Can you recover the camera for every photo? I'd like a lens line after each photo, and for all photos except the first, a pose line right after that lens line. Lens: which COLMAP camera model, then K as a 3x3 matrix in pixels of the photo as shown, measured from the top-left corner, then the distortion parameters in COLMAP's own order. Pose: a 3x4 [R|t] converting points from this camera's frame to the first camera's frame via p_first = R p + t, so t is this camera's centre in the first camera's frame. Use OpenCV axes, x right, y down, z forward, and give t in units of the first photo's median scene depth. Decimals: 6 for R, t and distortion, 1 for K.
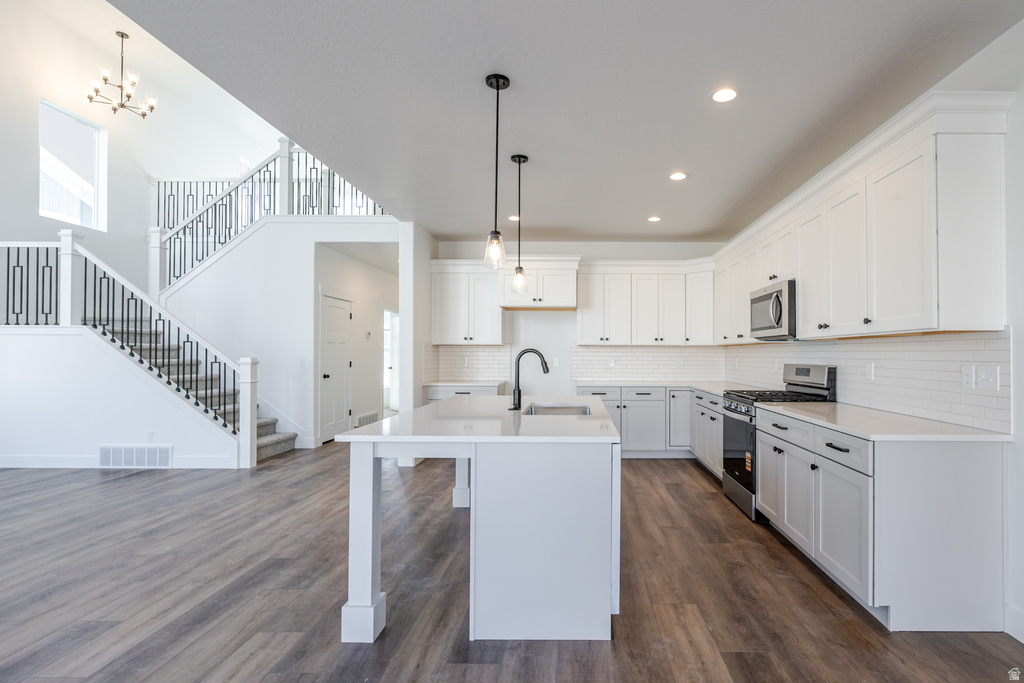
lens RADIAL K [[493.4, 0, 579.9], [0, 493.4, 351.5], [0, 0, 1]] dist [-0.001658, 0.000522]
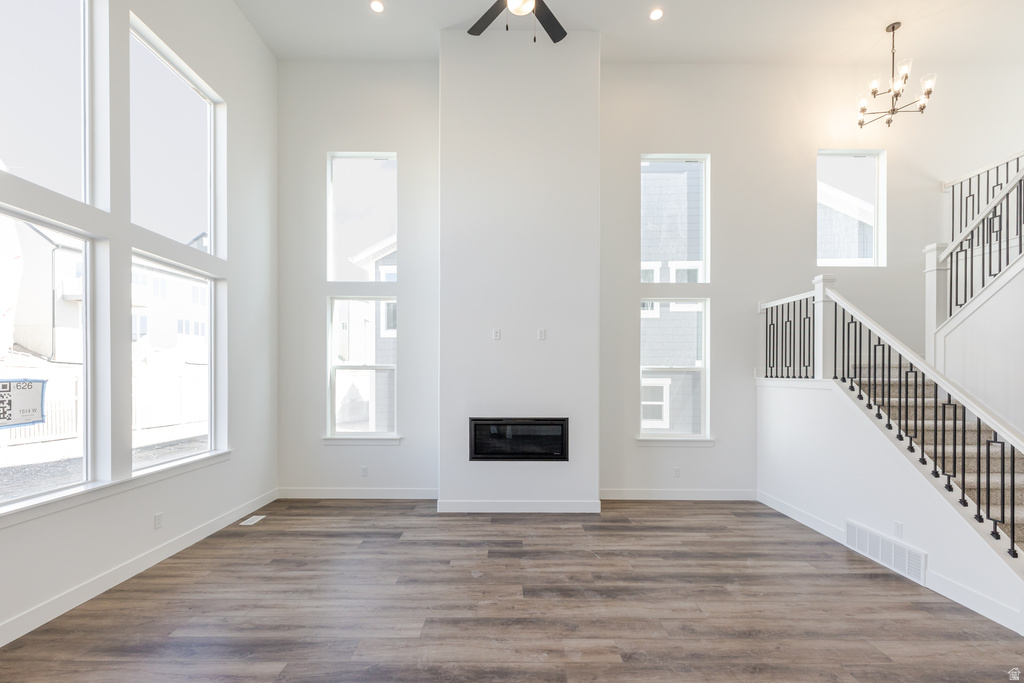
lens RADIAL K [[447.7, 0, 507.7], [0, 447.7, 376.0], [0, 0, 1]] dist [0.000804, -0.000166]
pose [[-0.005106, 0.001534, -0.999986, -0.196111], [0.002617, 0.999995, 0.001521, -0.061833], [0.999984, -0.002610, -0.005110, 0.420444]]
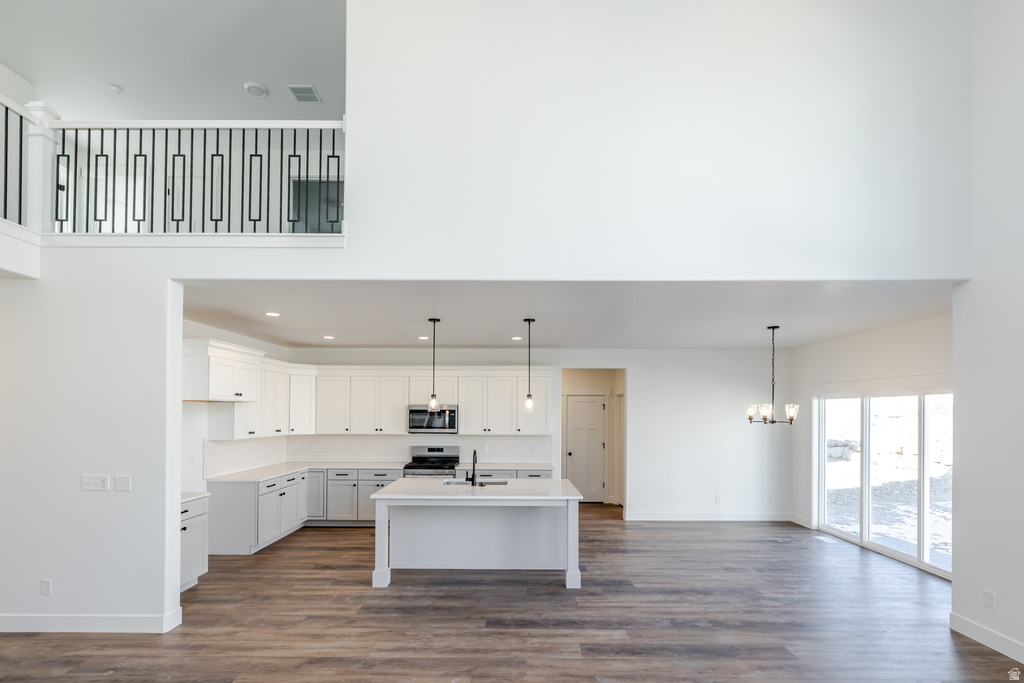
lens RADIAL K [[473.2, 0, 515.3], [0, 473.2, 406.2], [0, 0, 1]] dist [0.000179, 0.000239]
pose [[0.003969, 0.009809, 0.999944, -1.081730], [-0.010256, 0.999900, -0.009767, -0.088894], [-0.999940, -0.010216, 0.004069, 0.529589]]
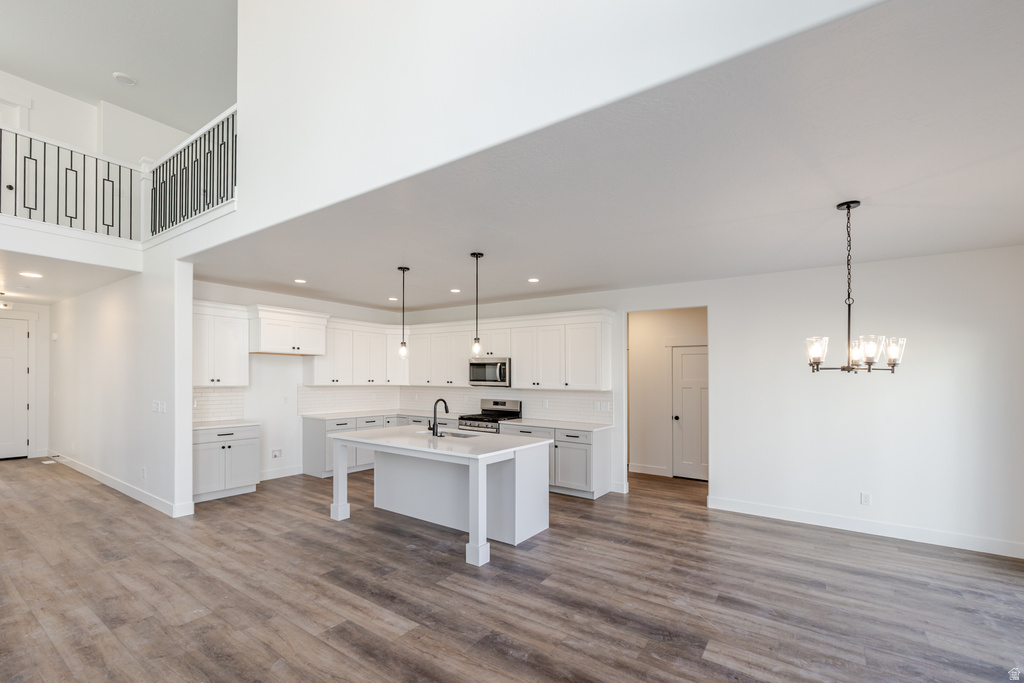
lens RADIAL K [[447.7, 0, 507.7], [0, 447.7, 376.0], [0, 0, 1]] dist [0.000804, -0.000166]
pose [[0.576313, 0.006568, 0.817203, -0.734988], [-0.015124, 0.999882, 0.002630, -0.054778], [-0.817089, -0.013875, 0.576345, -0.020111]]
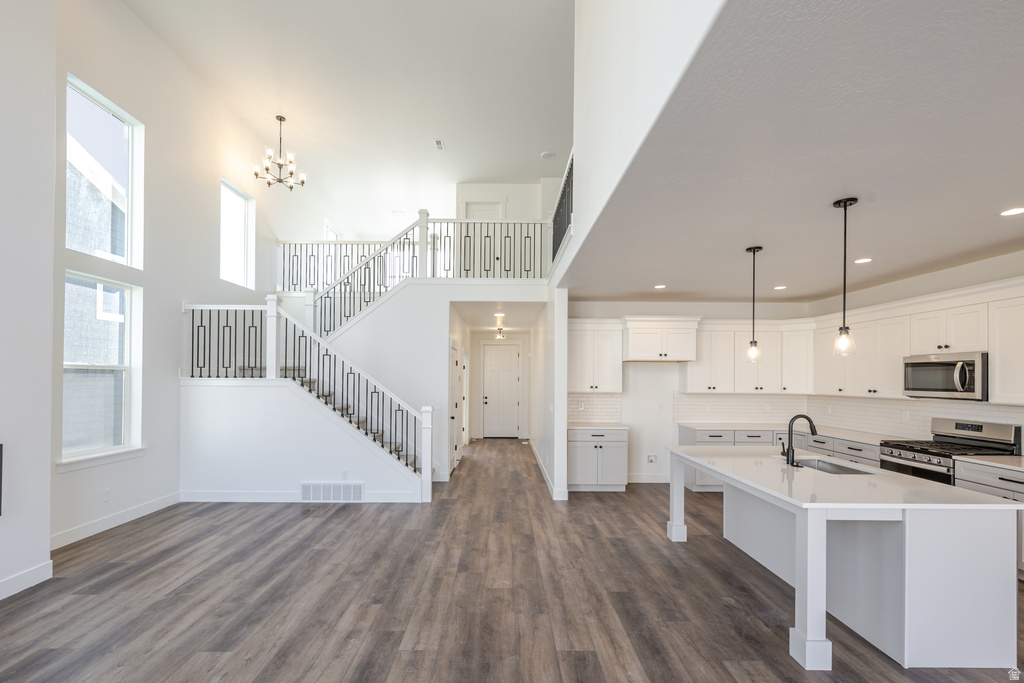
lens RADIAL K [[443.9, 0, 505.6], [0, 443.9, 389.5], [0, 0, 1]] dist [-0.001991, 0.000265]
pose [[0.999985, 0.002142, 0.004942, -0.507640], [-0.002285, 0.999574, 0.029093, -0.059474], [-0.004877, -0.029104, 0.999564, -0.036645]]
